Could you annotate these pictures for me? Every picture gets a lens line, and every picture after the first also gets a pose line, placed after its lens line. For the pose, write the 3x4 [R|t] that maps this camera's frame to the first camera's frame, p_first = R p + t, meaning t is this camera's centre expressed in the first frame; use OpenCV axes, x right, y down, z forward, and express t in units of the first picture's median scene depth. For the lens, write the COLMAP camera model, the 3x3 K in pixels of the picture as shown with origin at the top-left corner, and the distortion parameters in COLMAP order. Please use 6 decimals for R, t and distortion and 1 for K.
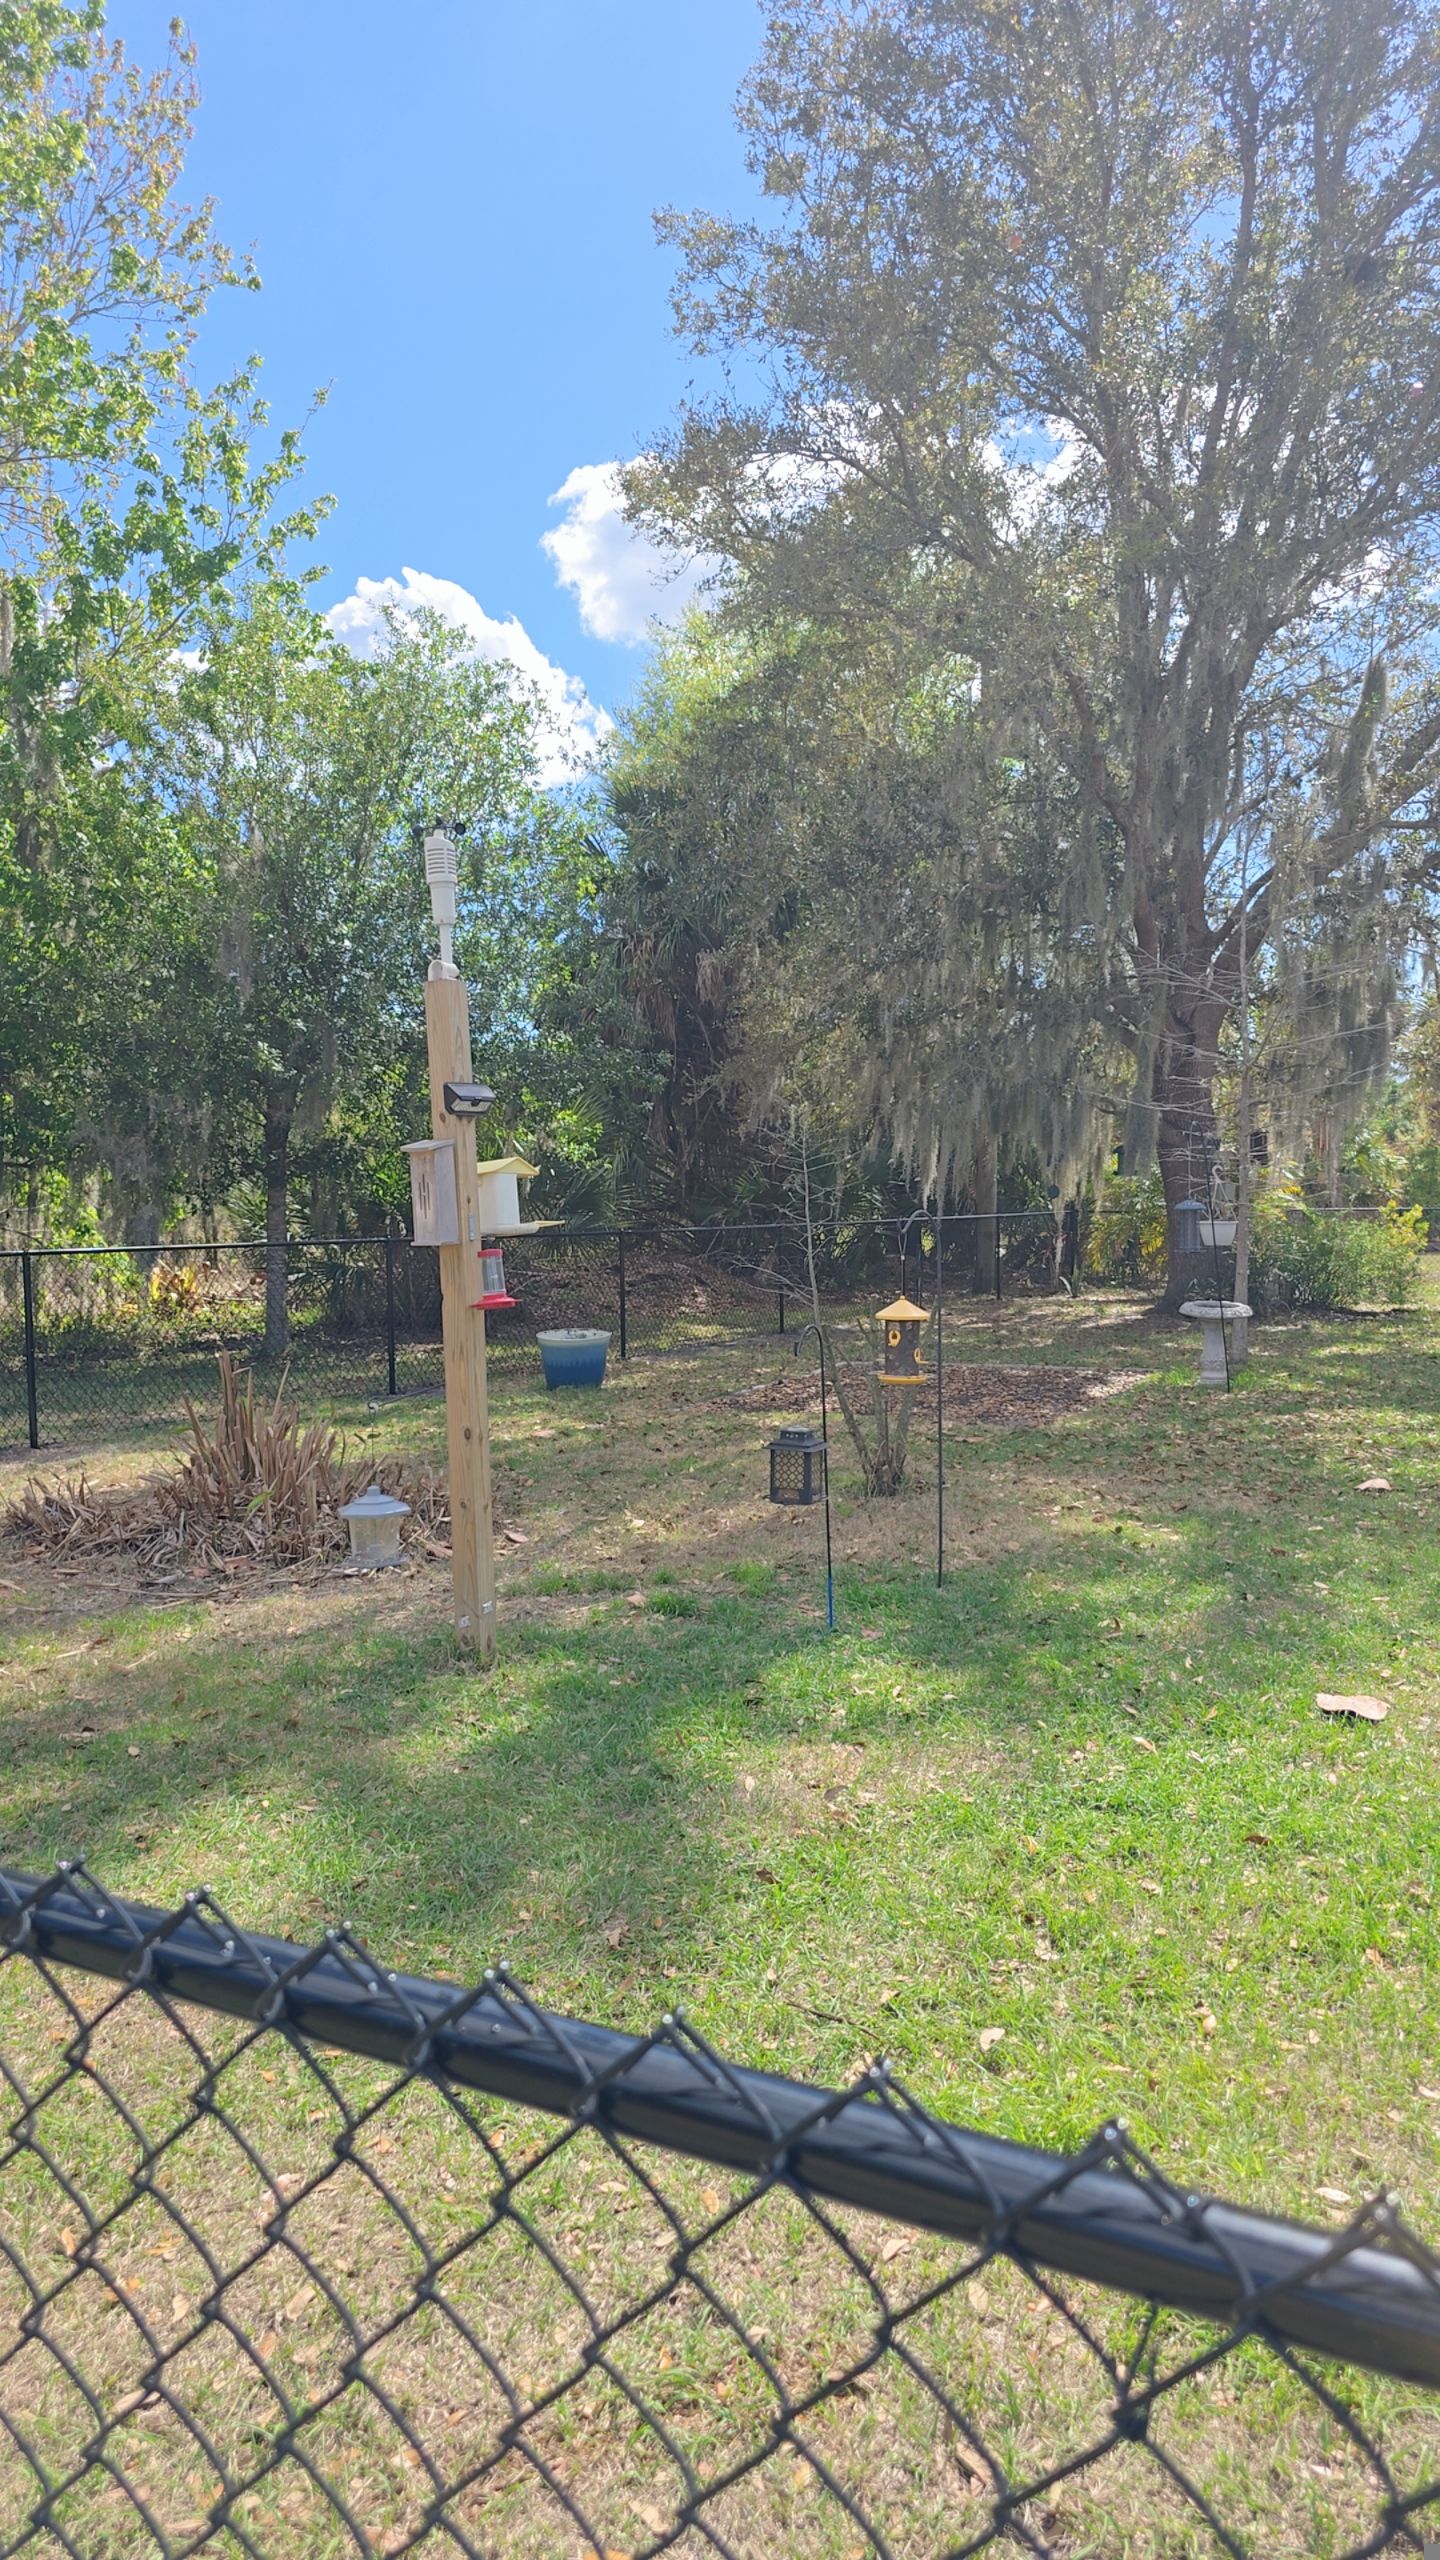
lens RADIAL K [[1710.7, 0, 720.1], [0, 1710.7, 1285.3], [0, 0, 1]] dist [0.069170, -0.058458]
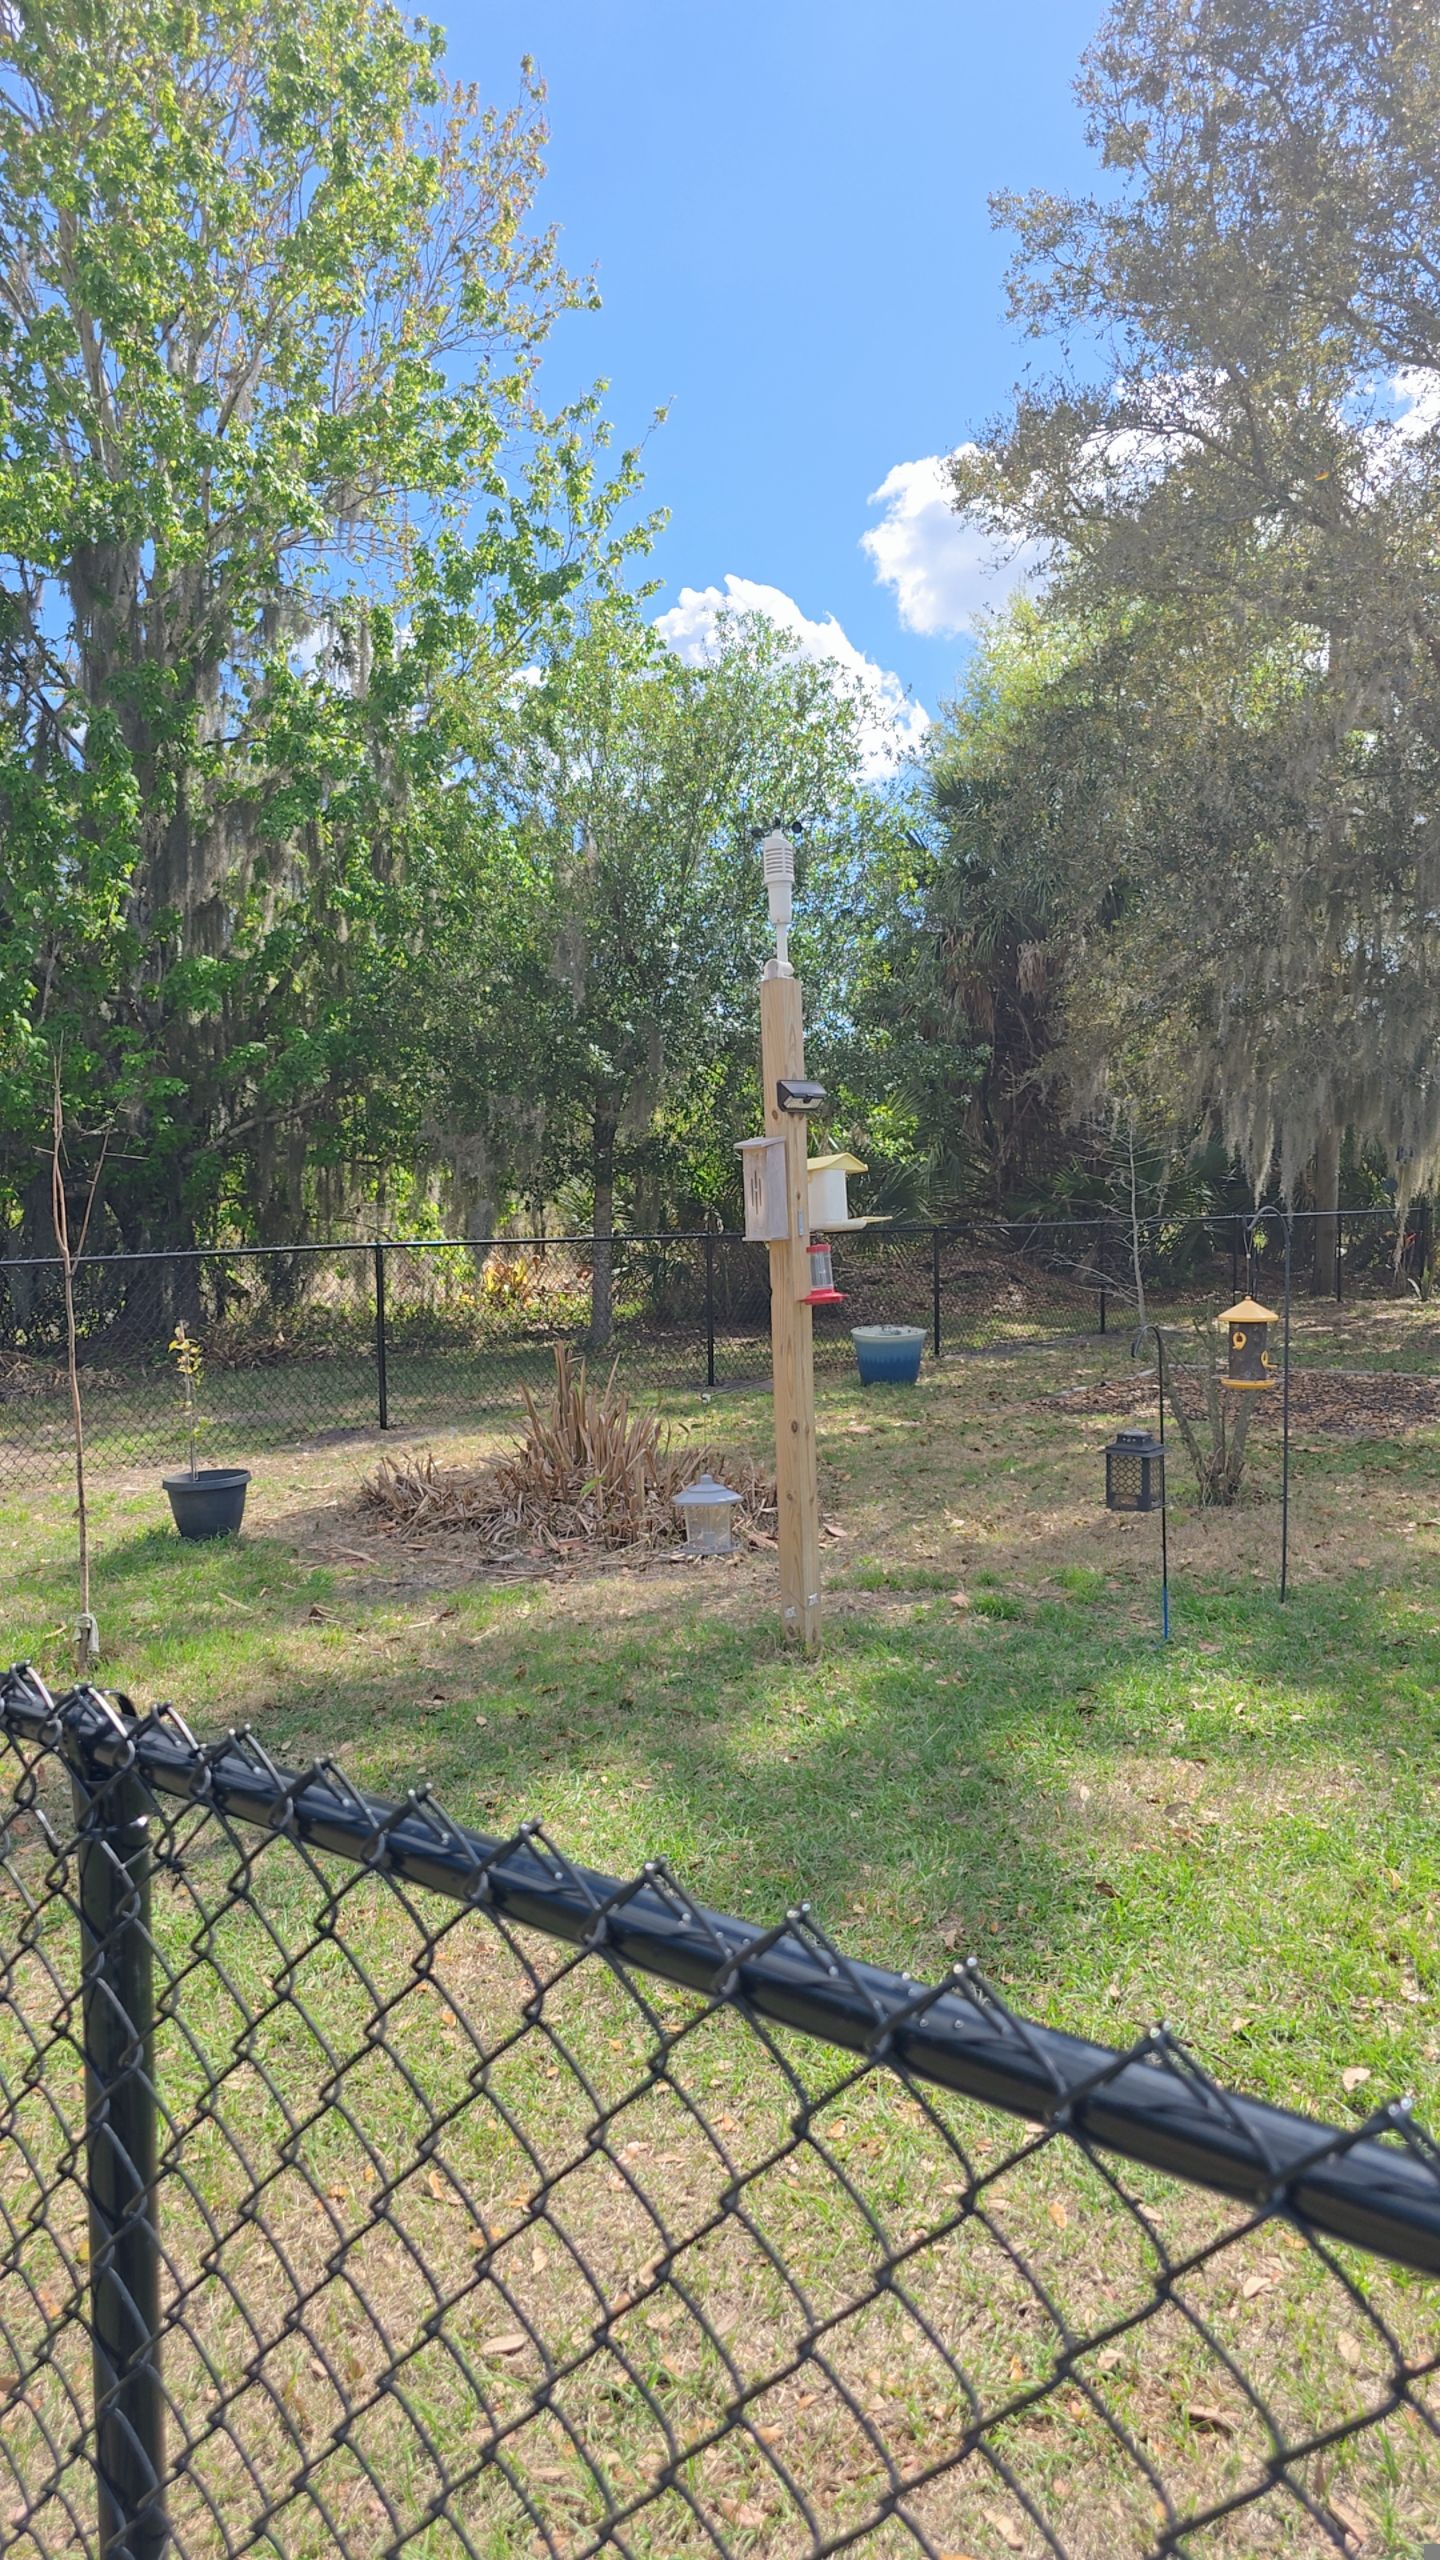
lens RADIAL K [[1710.7, 0, 722.1], [0, 1710.7, 1284.7], [0, 0, 1]] dist [0.069170, -0.058458]
pose [[0.984042, 0.011481, -0.177566, -0.005852], [-0.011176, 0.999934, 0.002721, 0.000198], [0.177586, -0.000693, 0.984105, -0.000114]]
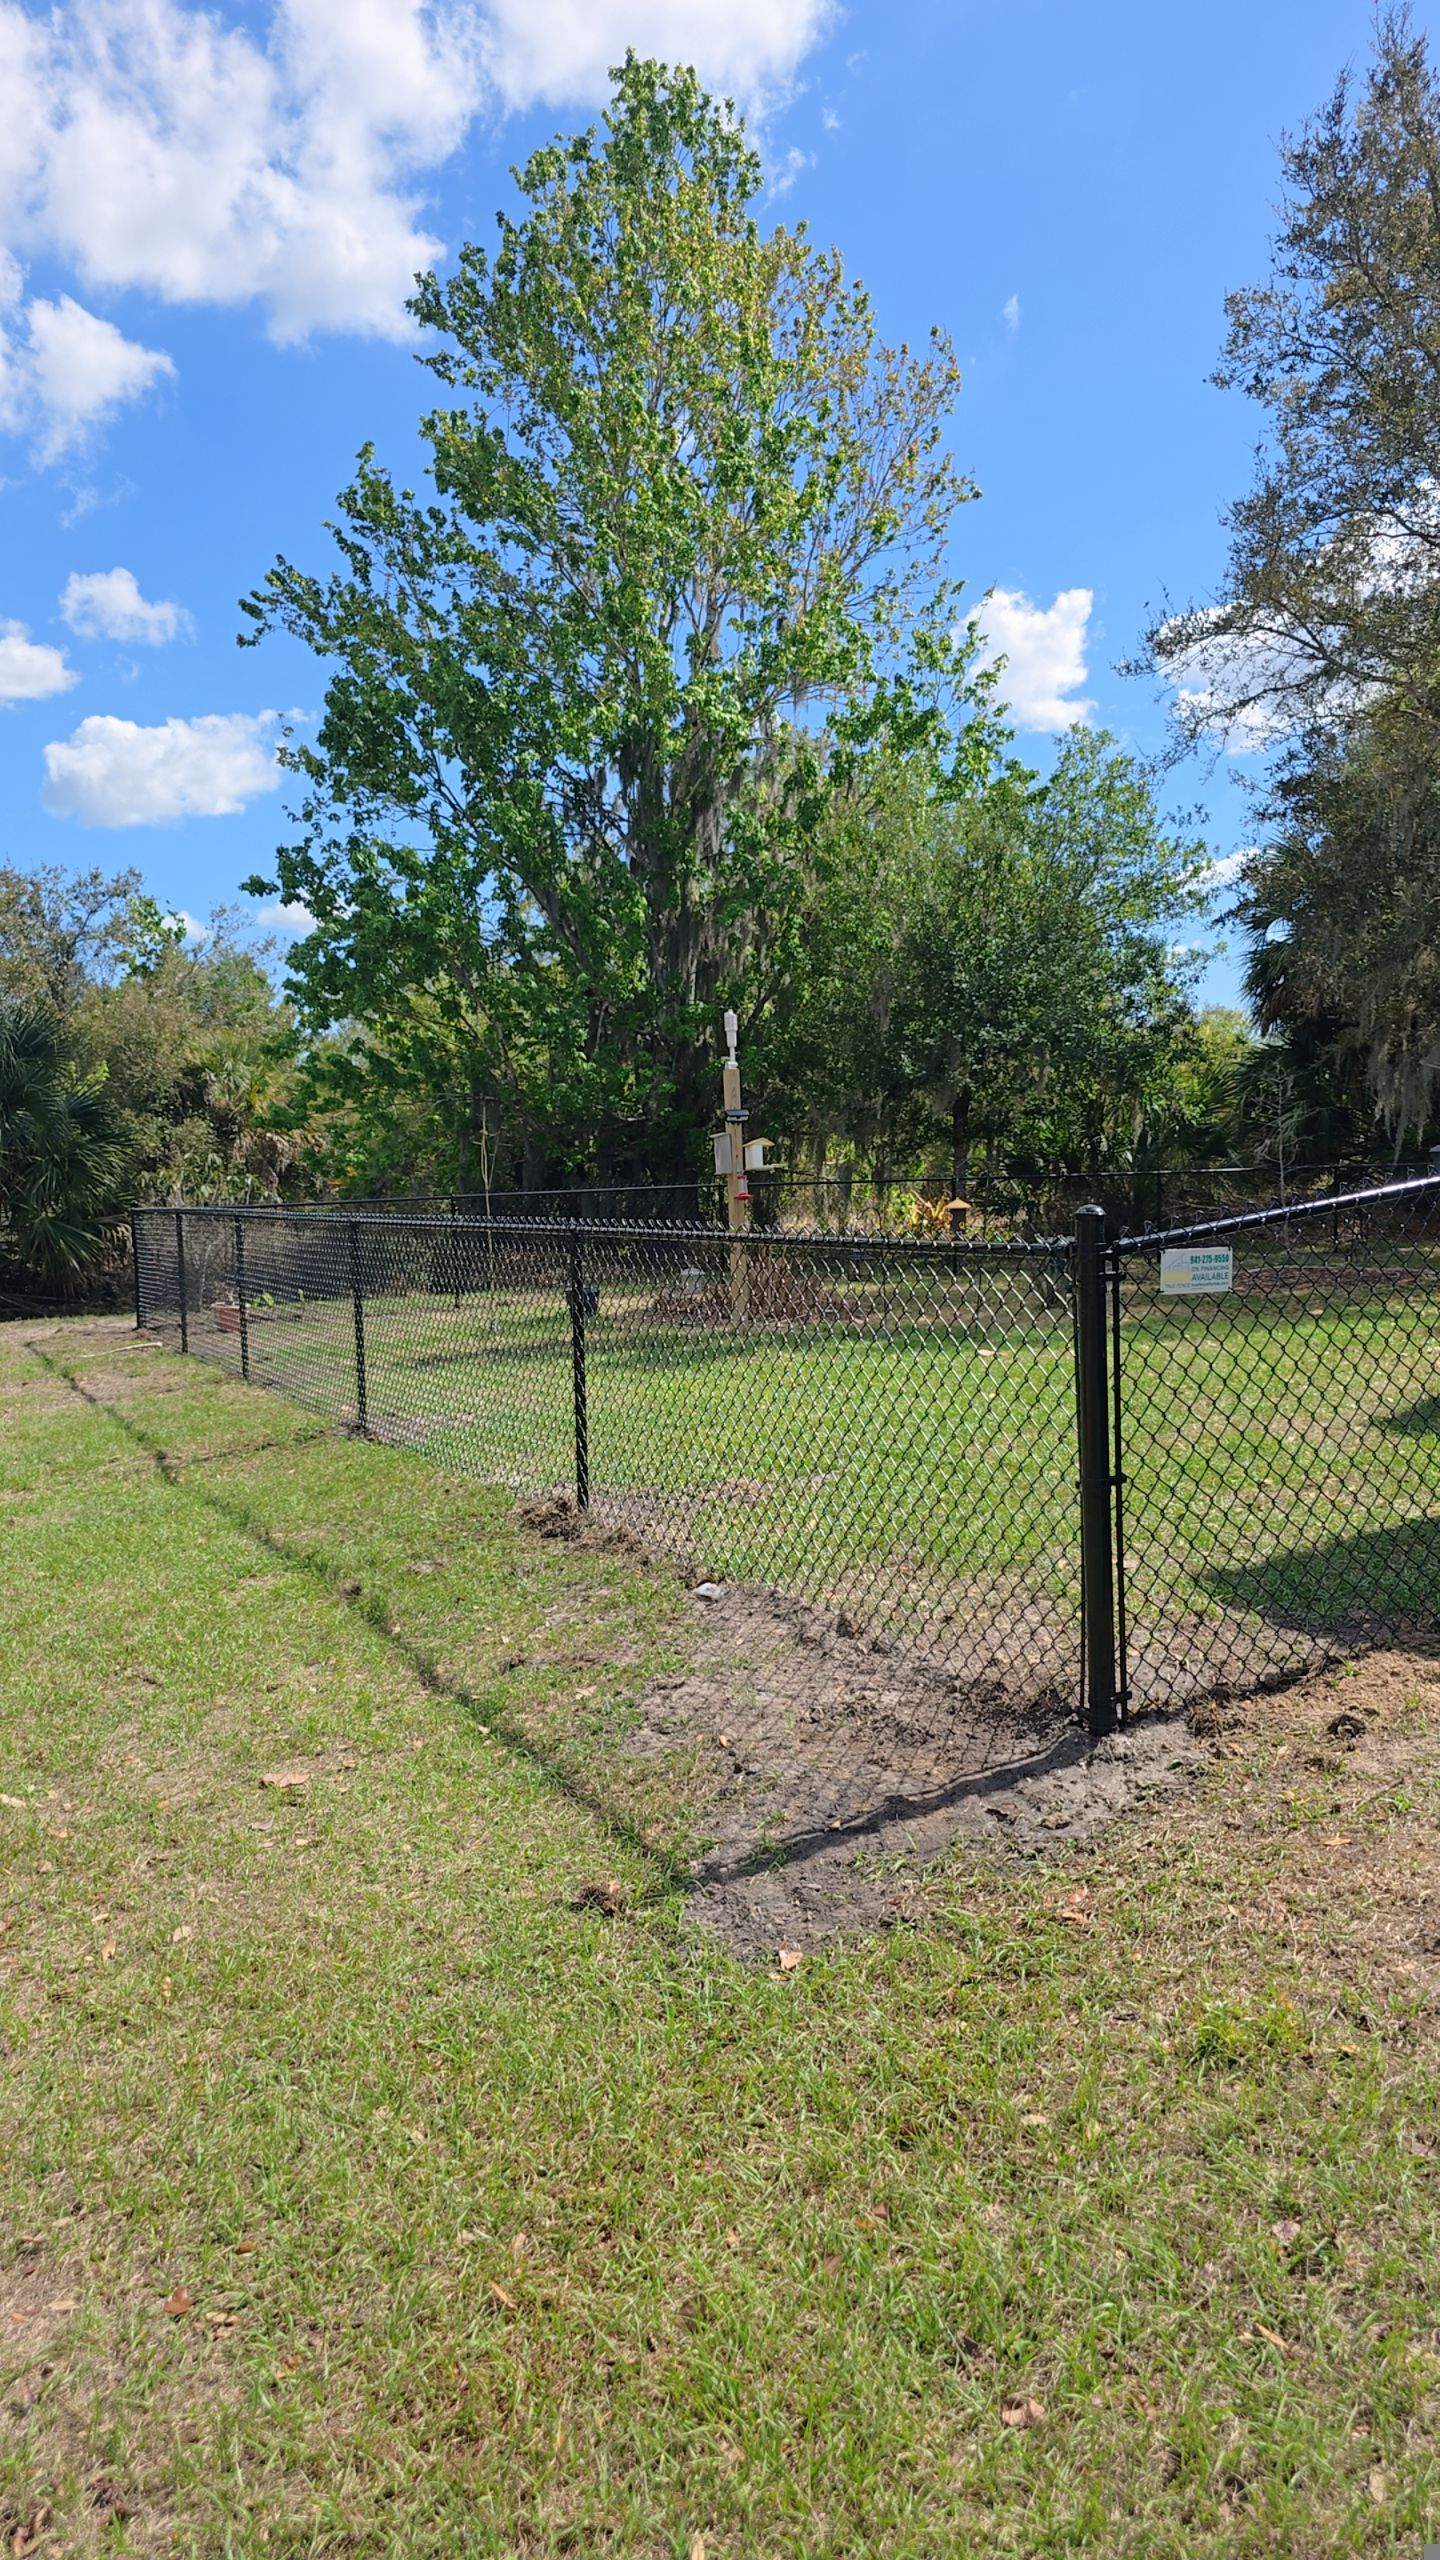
lens RADIAL K [[1710.7, 0, 690.6], [0, 1710.7, 1317.9], [0, 0, 1]] dist [0.069170, -0.058458]
pose [[0.833079, 0.040736, -0.551652, 0.448993], [-0.014449, 0.998547, 0.051916, 0.021949], [0.552965, -0.035280, 0.832457, -0.427599]]
